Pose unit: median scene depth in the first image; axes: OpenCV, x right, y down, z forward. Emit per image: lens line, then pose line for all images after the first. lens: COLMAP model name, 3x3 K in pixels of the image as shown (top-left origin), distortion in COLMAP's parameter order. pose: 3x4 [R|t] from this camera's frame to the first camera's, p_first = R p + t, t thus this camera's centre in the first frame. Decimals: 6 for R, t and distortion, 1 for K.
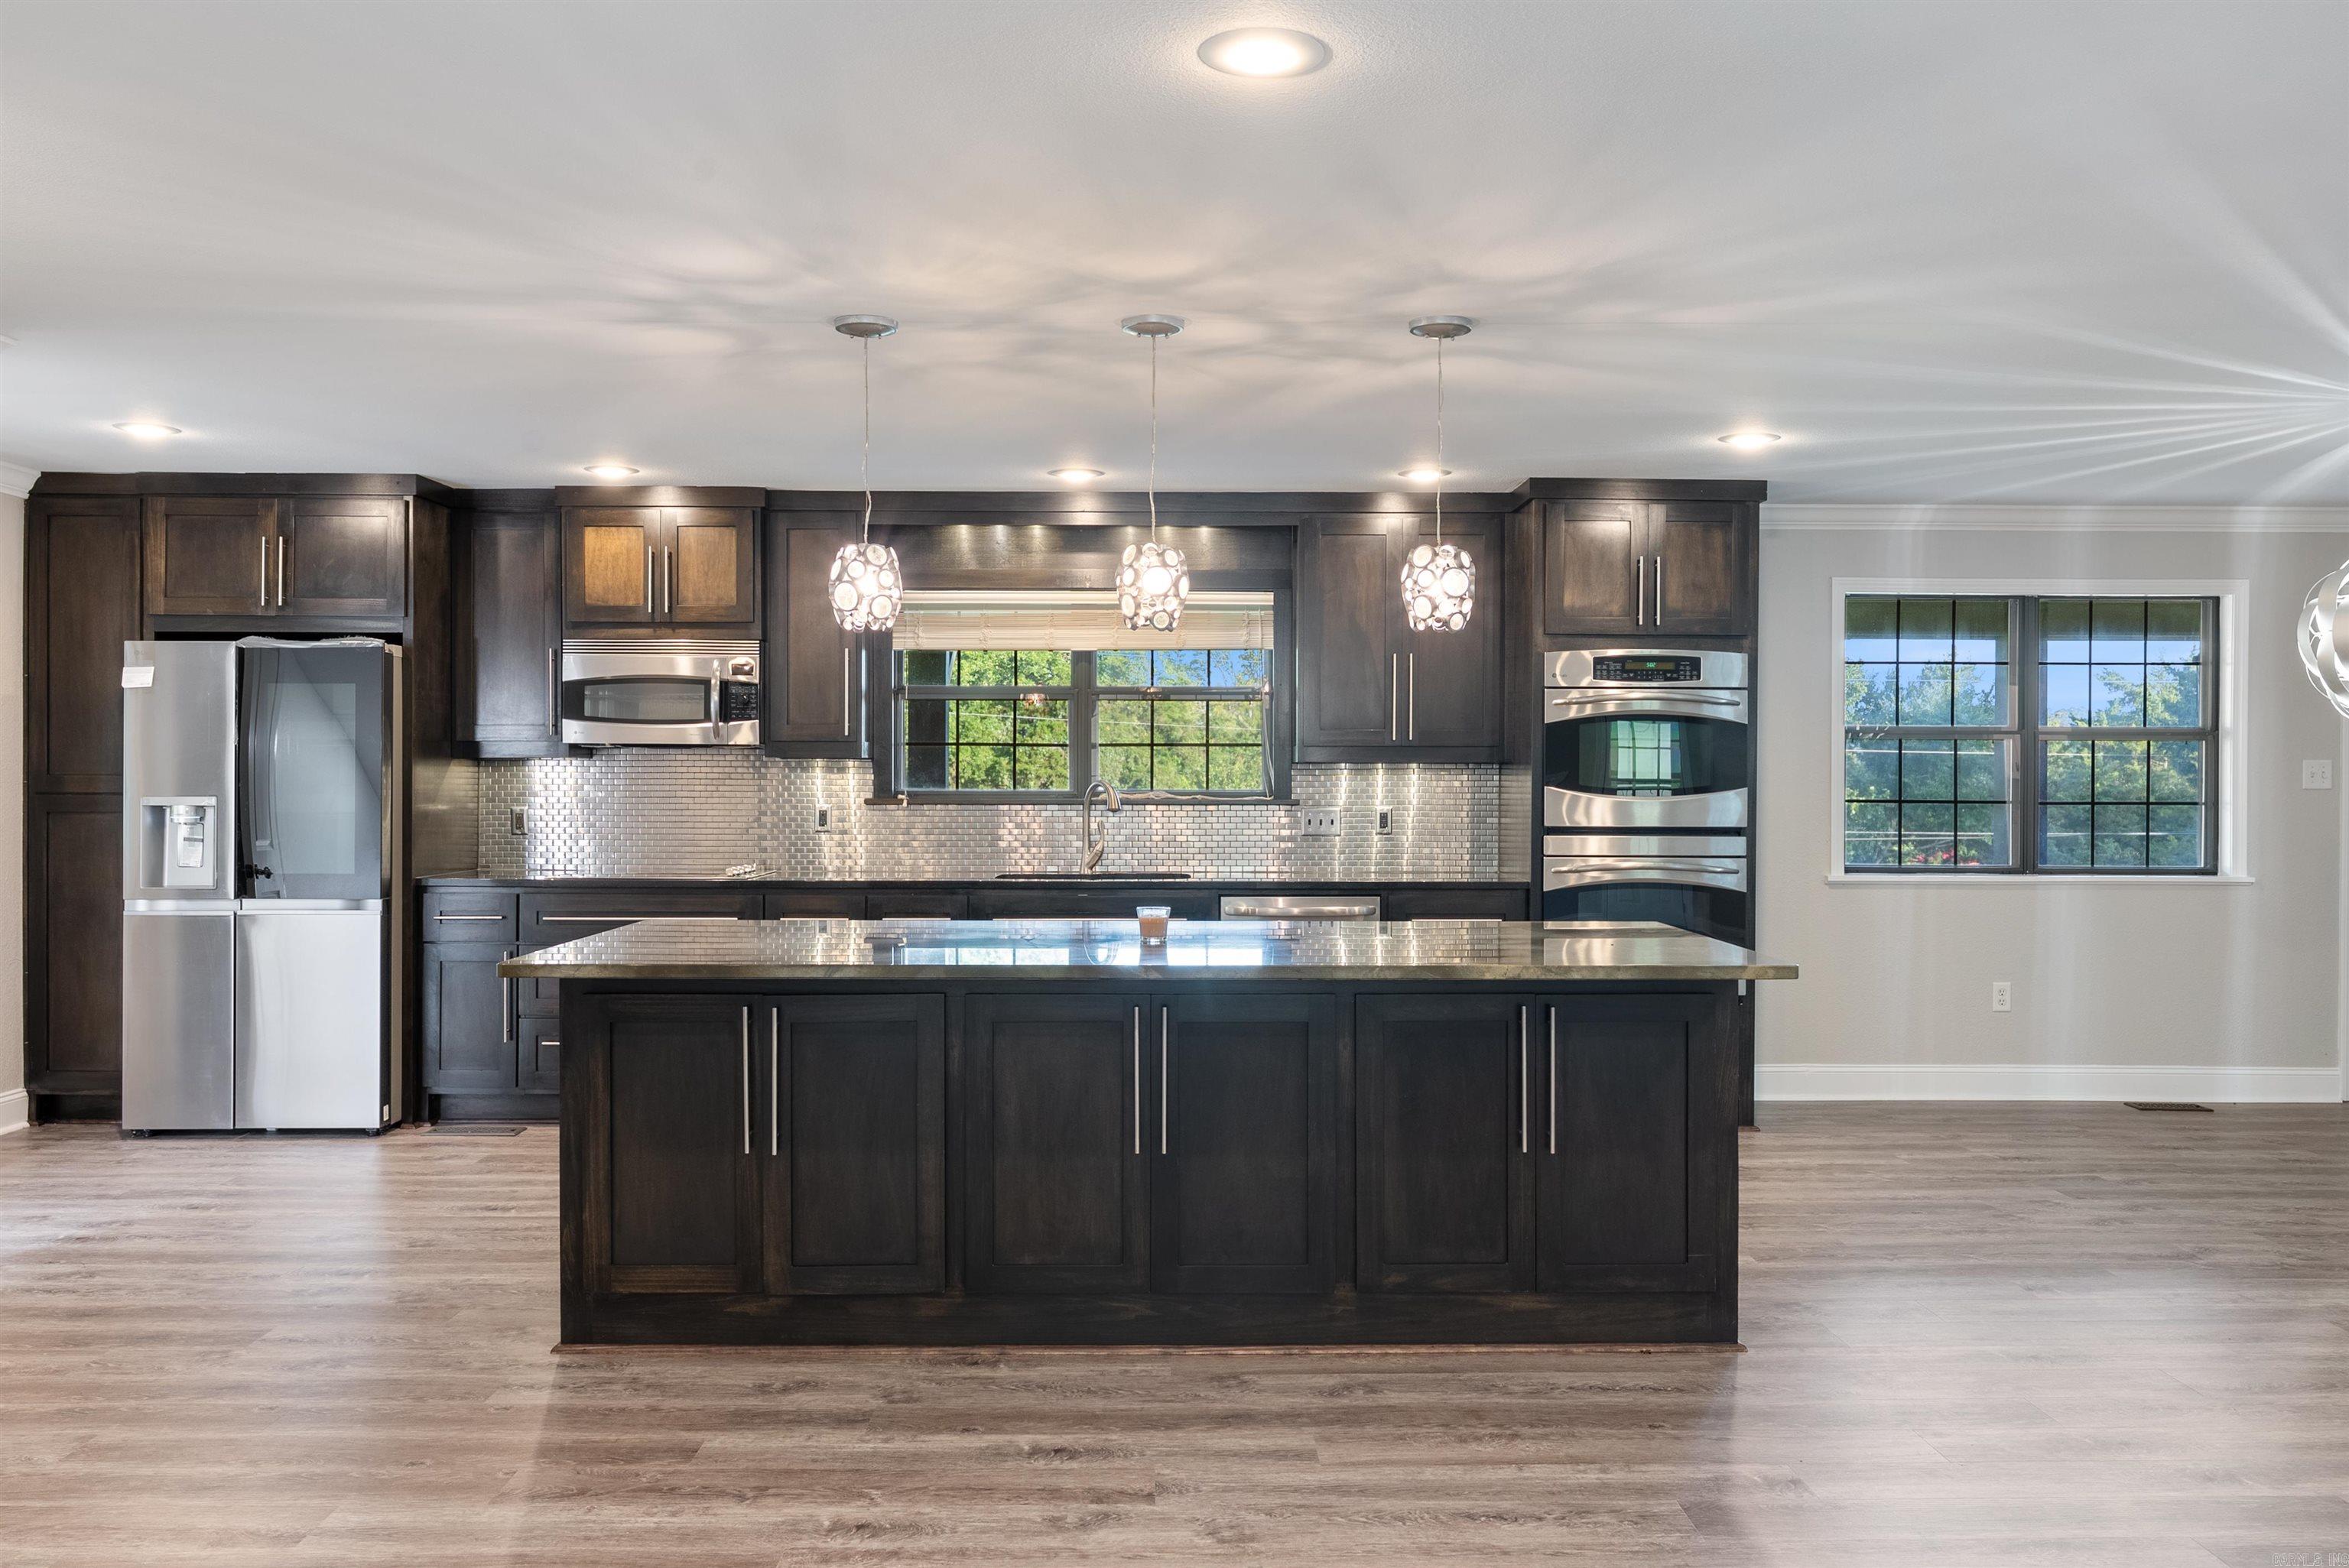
lens RADIAL K [[1854.7, 0, 1182.6], [0, 1854.7, 783.3], [0, 0, 1]] dist [0.000967, -0.000367]
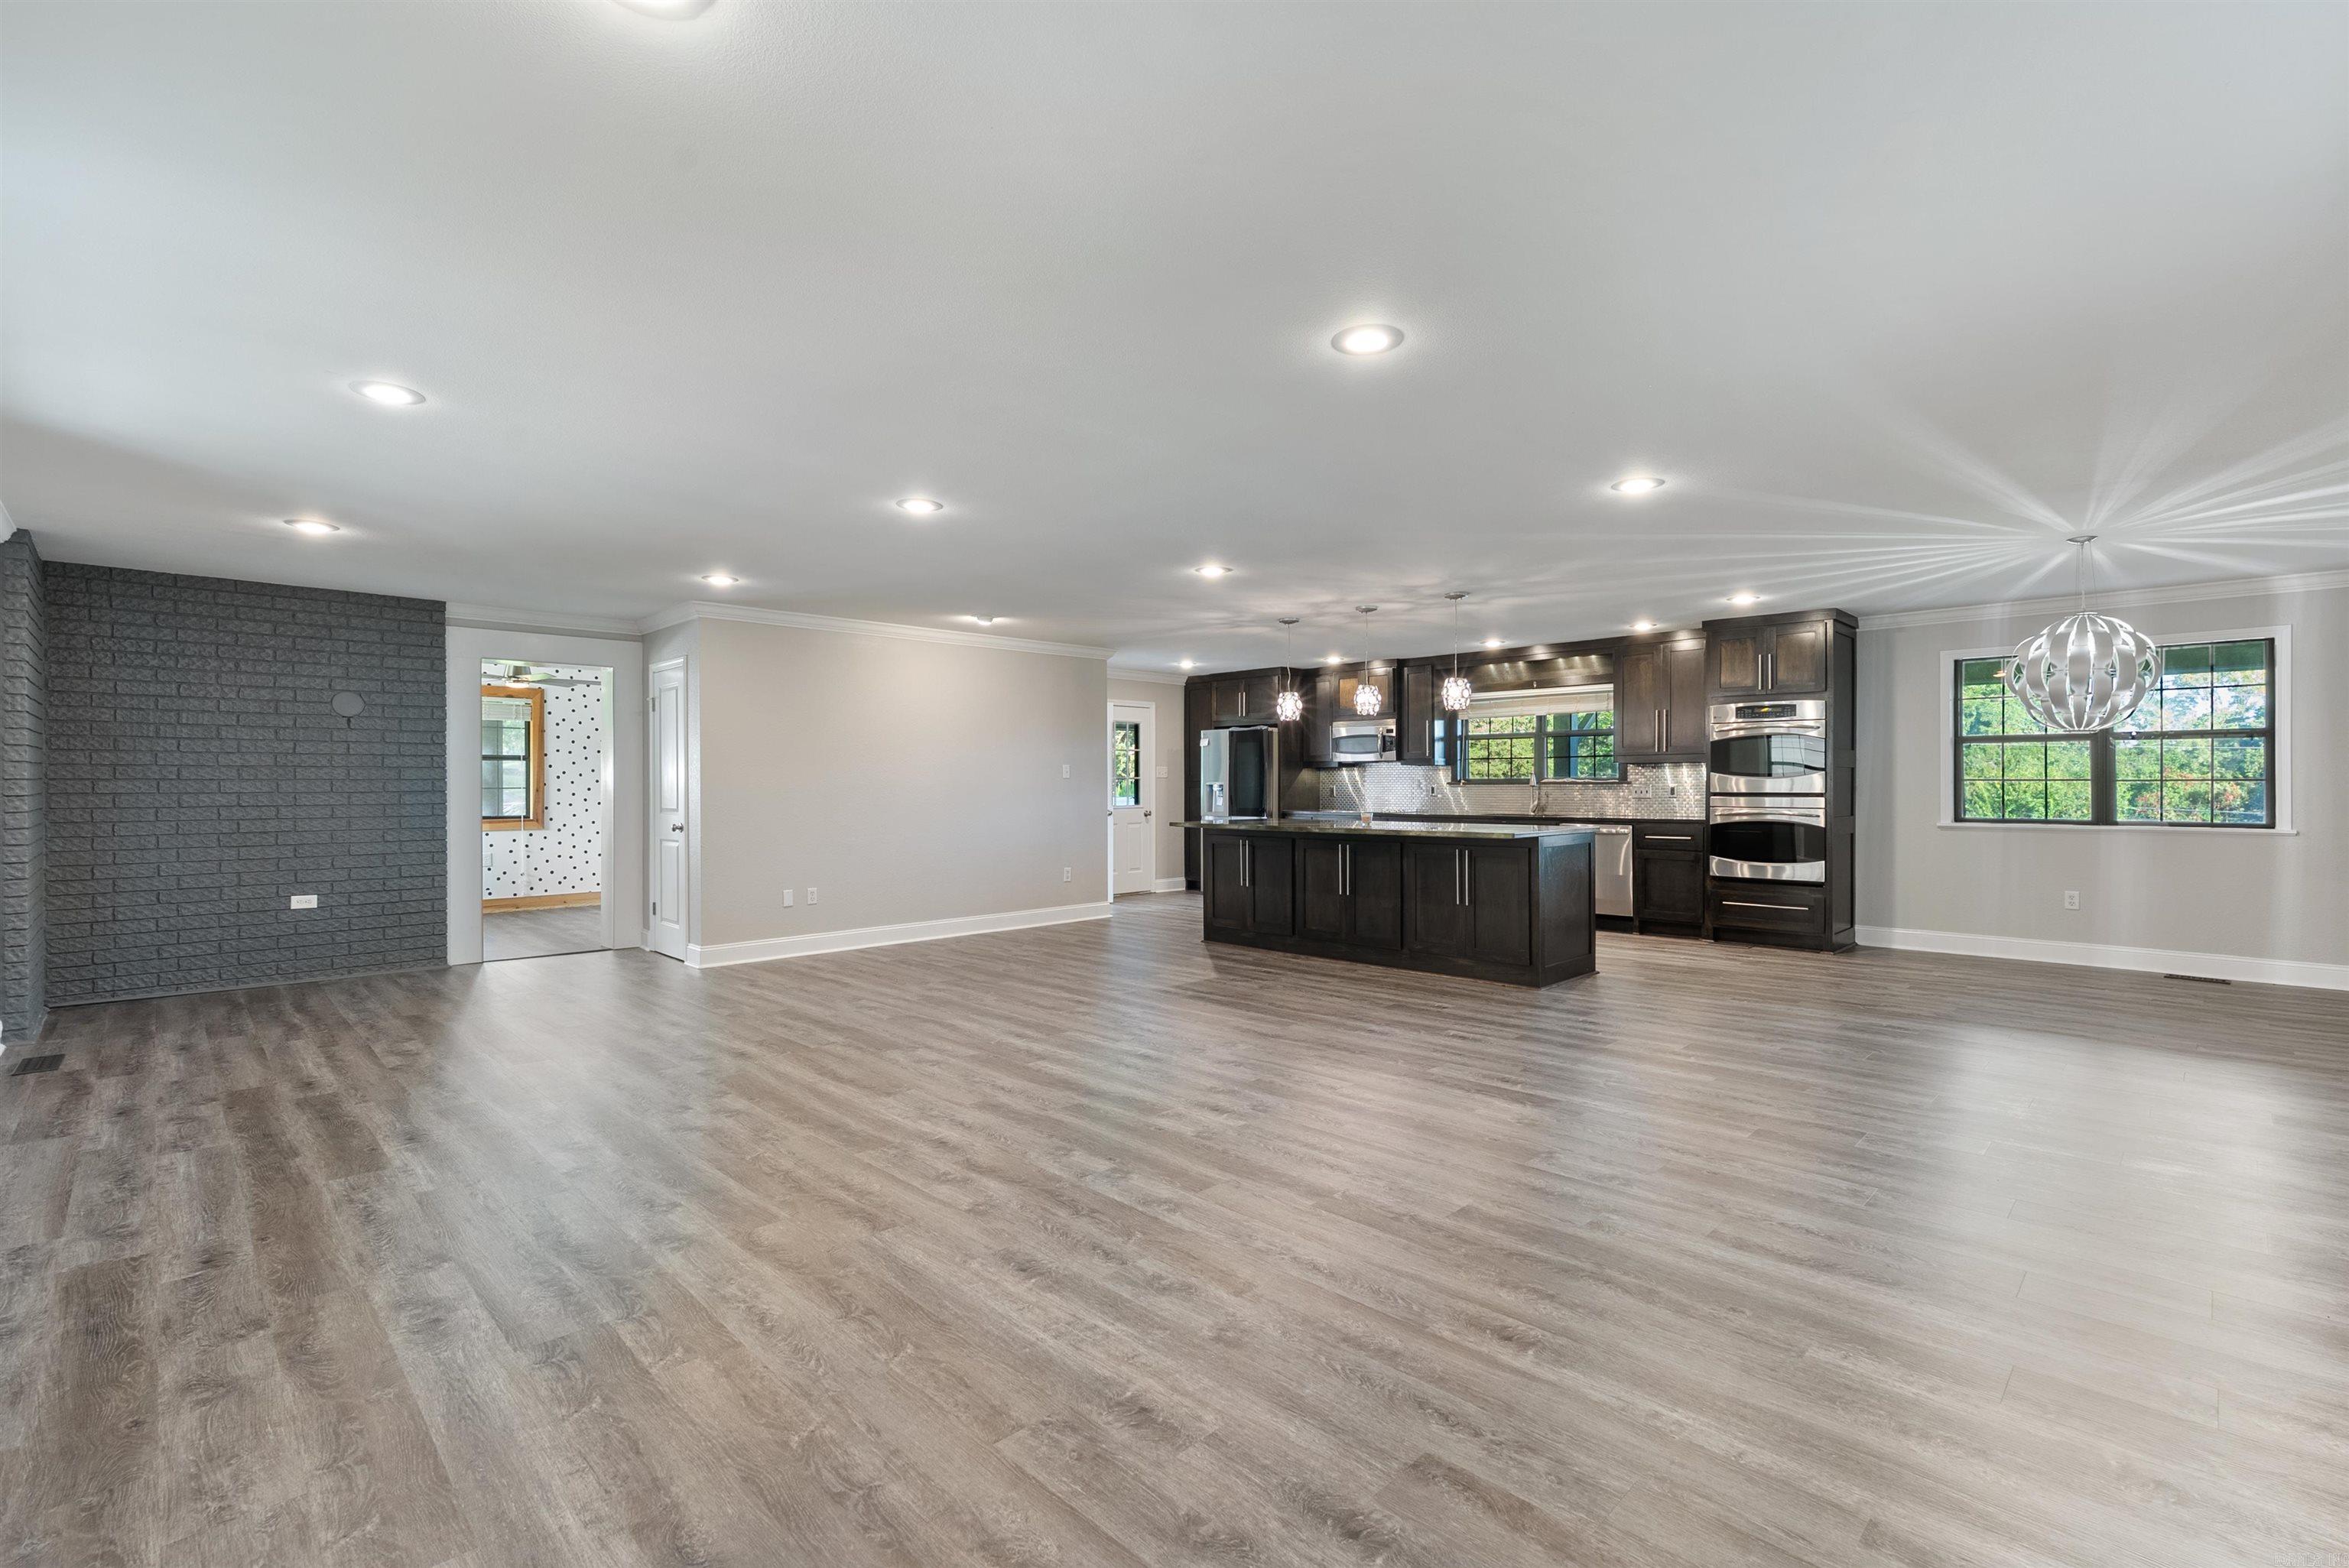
lens RADIAL K [[1032.0, 0, 1184.4], [0, 1032.0, 787.4], [0, 0, 1]] dist [-0.003541, -0.000204]
pose [[0.702324, -0.003015, -0.711851, 0.572626], [0.000601, 0.999993, -0.003643, 0.020914], [0.711857, 0.002131, 0.702321, -0.193334]]
